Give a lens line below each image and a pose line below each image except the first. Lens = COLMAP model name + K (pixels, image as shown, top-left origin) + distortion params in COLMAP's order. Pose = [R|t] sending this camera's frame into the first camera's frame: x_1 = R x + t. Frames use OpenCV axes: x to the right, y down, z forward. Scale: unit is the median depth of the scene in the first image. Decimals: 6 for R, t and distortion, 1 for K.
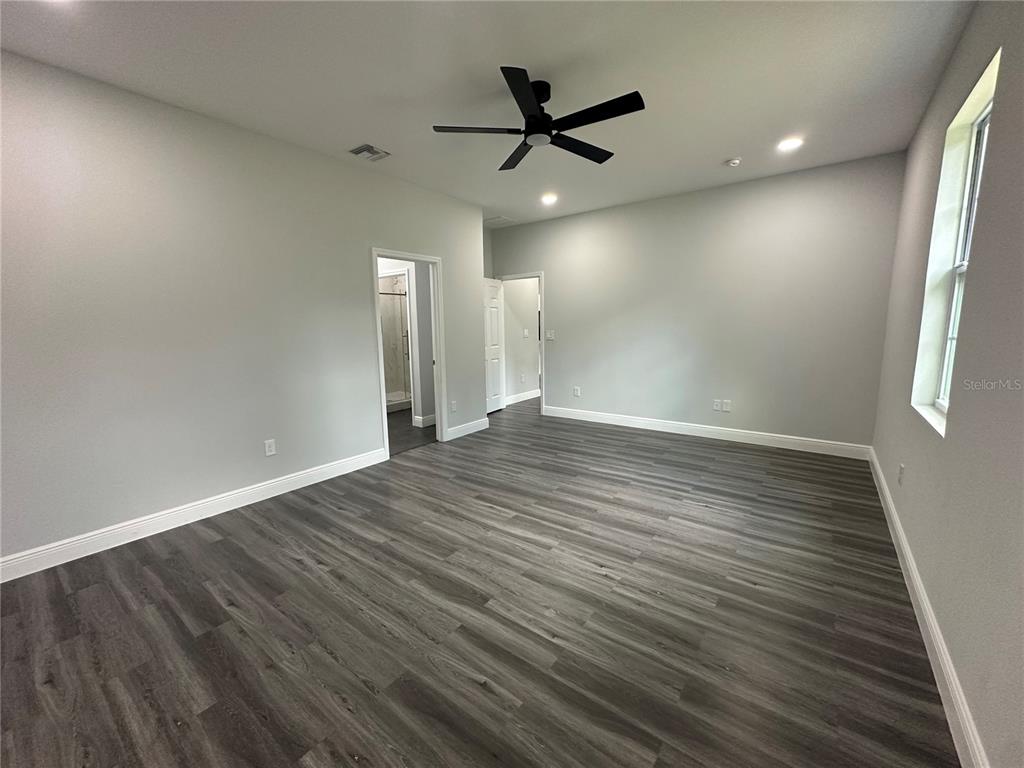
lens RADIAL K [[410.2, 0, 511.9], [0, 410.2, 384.6], [0, 0, 1]] dist [-0.000397, -0.000070]
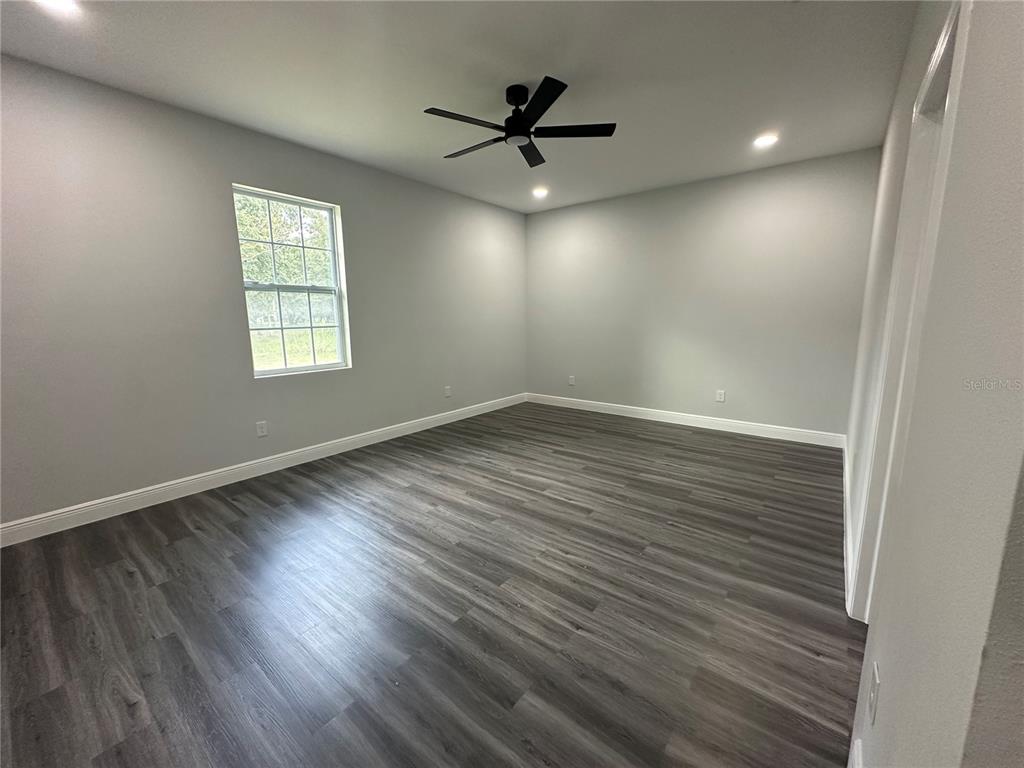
lens RADIAL K [[410.2, 0, 511.9], [0, 410.2, 384.6], [0, 0, 1]] dist [-0.000397, -0.000070]
pose [[-0.999425, 0.019341, 0.027866, 0.059877], [0.026944, 0.951723, 0.305774, -0.293952], [-0.020607, 0.306349, -0.951696, 2.057352]]
